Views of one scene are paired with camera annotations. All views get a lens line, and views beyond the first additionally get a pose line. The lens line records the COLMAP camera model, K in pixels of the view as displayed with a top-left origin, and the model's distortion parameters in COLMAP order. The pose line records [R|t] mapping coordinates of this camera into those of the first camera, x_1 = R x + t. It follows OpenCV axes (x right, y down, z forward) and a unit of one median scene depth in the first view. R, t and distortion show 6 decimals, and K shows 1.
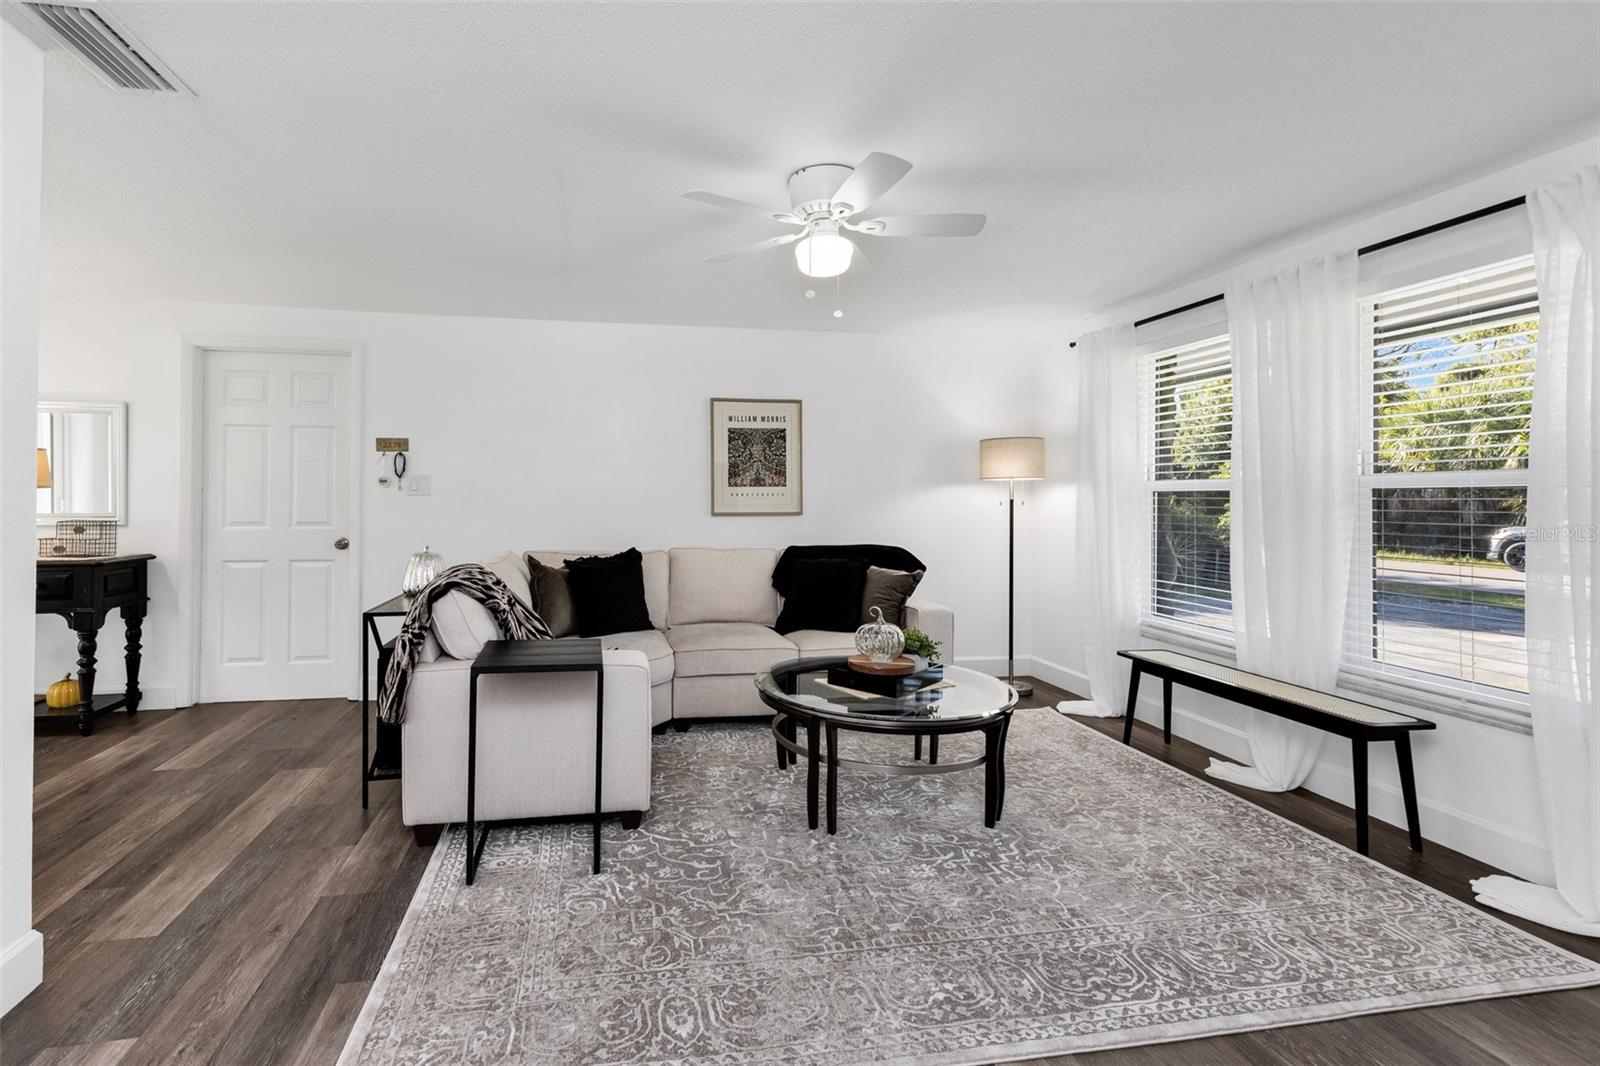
lens RADIAL K [[703.2, 0, 724.0], [0, 703.2, 492.9], [0, 0, 1]] dist [-0.000680, 0.000349]
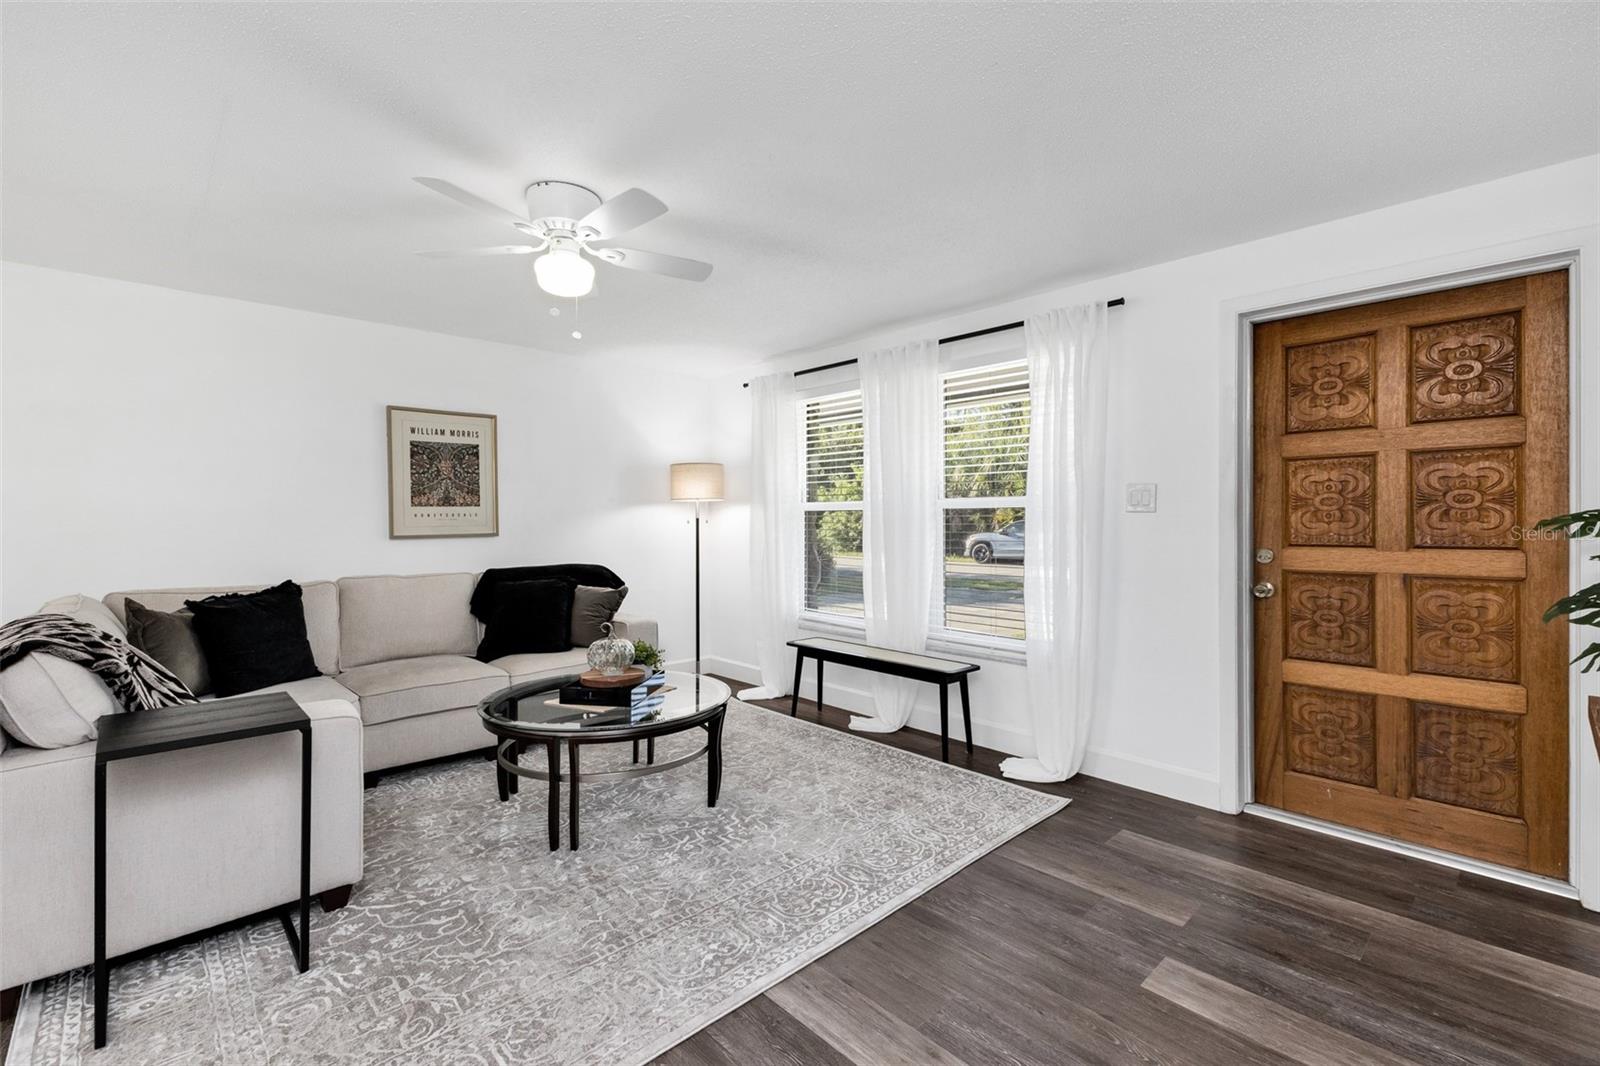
lens RADIAL K [[685.5, 0, 793.7], [0, 685.5, 522.9], [0, 0, 1]] dist [-0.001078, 0.000103]
pose [[0.832388, -0.011307, 0.554078, -0.123972], [0.002964, 0.999868, 0.015952, -0.000601], [-0.554185, -0.011636, 0.832312, 0.009187]]
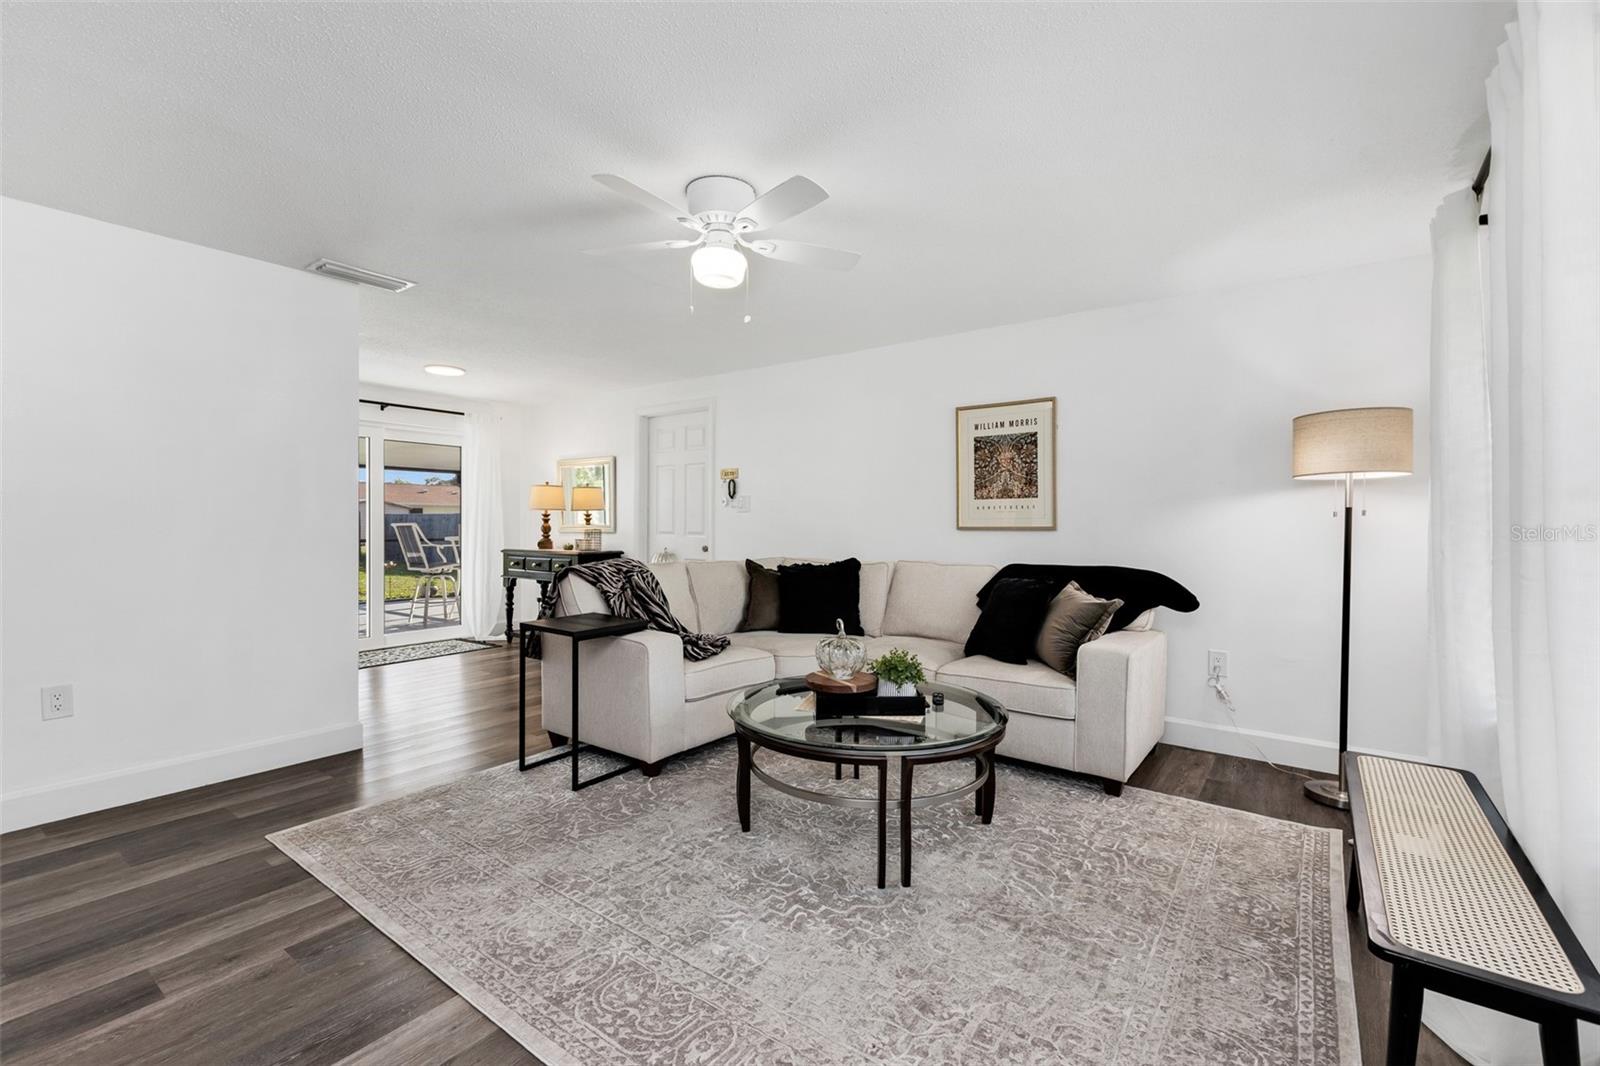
lens RADIAL K [[701.9, 0, 876.8], [0, 701.9, 531.4], [0, 0, 1]] dist [0.001737, 0.000328]
pose [[0.709403, 0.004215, -0.704791, 0.995410], [0.005722, 0.999915, 0.011739, 0.038299], [0.704780, -0.012361, 0.709318, 0.411386]]
